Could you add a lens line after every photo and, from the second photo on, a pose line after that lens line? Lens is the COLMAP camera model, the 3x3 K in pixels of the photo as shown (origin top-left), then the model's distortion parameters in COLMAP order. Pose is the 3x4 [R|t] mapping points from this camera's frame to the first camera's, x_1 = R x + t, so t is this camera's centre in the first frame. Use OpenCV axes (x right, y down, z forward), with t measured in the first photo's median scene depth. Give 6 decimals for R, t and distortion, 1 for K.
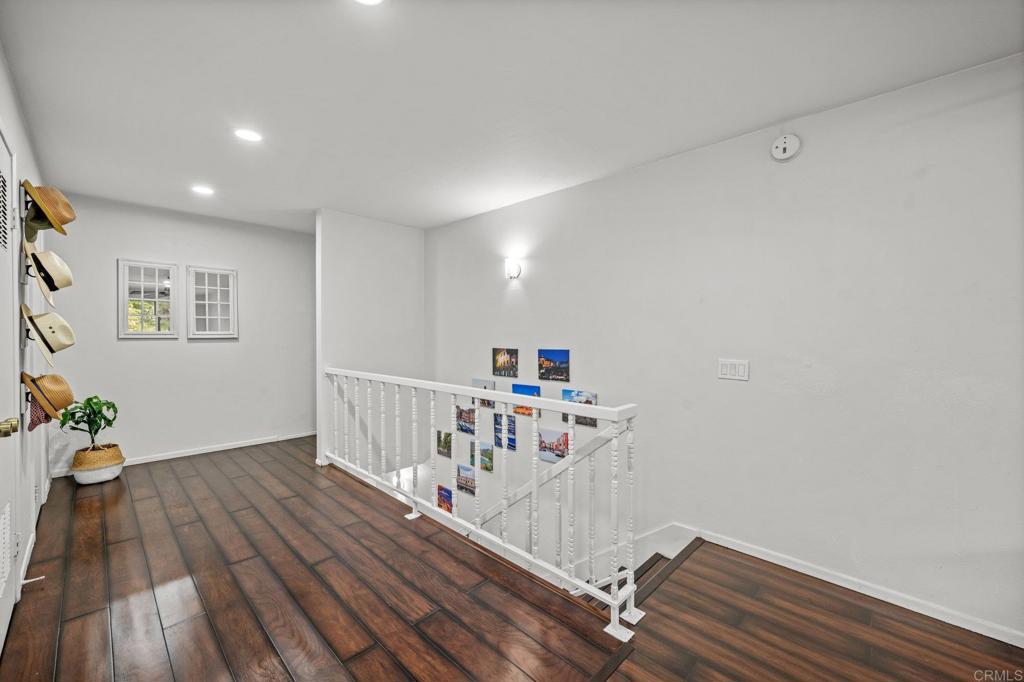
lens RADIAL K [[413.9, 0, 507.4], [0, 413.9, 336.6], [0, 0, 1]] dist [-0.000520, -0.000290]
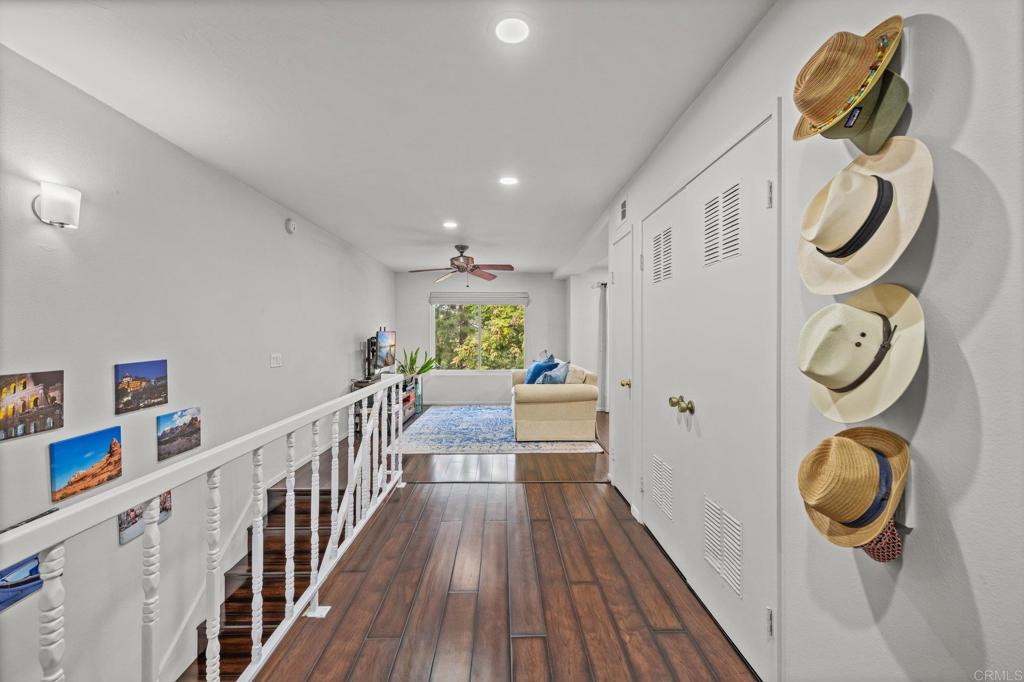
lens RADIAL K [[413.9, 0, 511.8], [0, 413.9, 334.7], [0, 0, 1]] dist [-0.000520, -0.000290]
pose [[-0.725566, -0.001367, 0.688151, -0.821544], [0.008758, 0.999899, 0.011221, -0.016147], [-0.688096, 0.014169, -0.725481, 1.132384]]
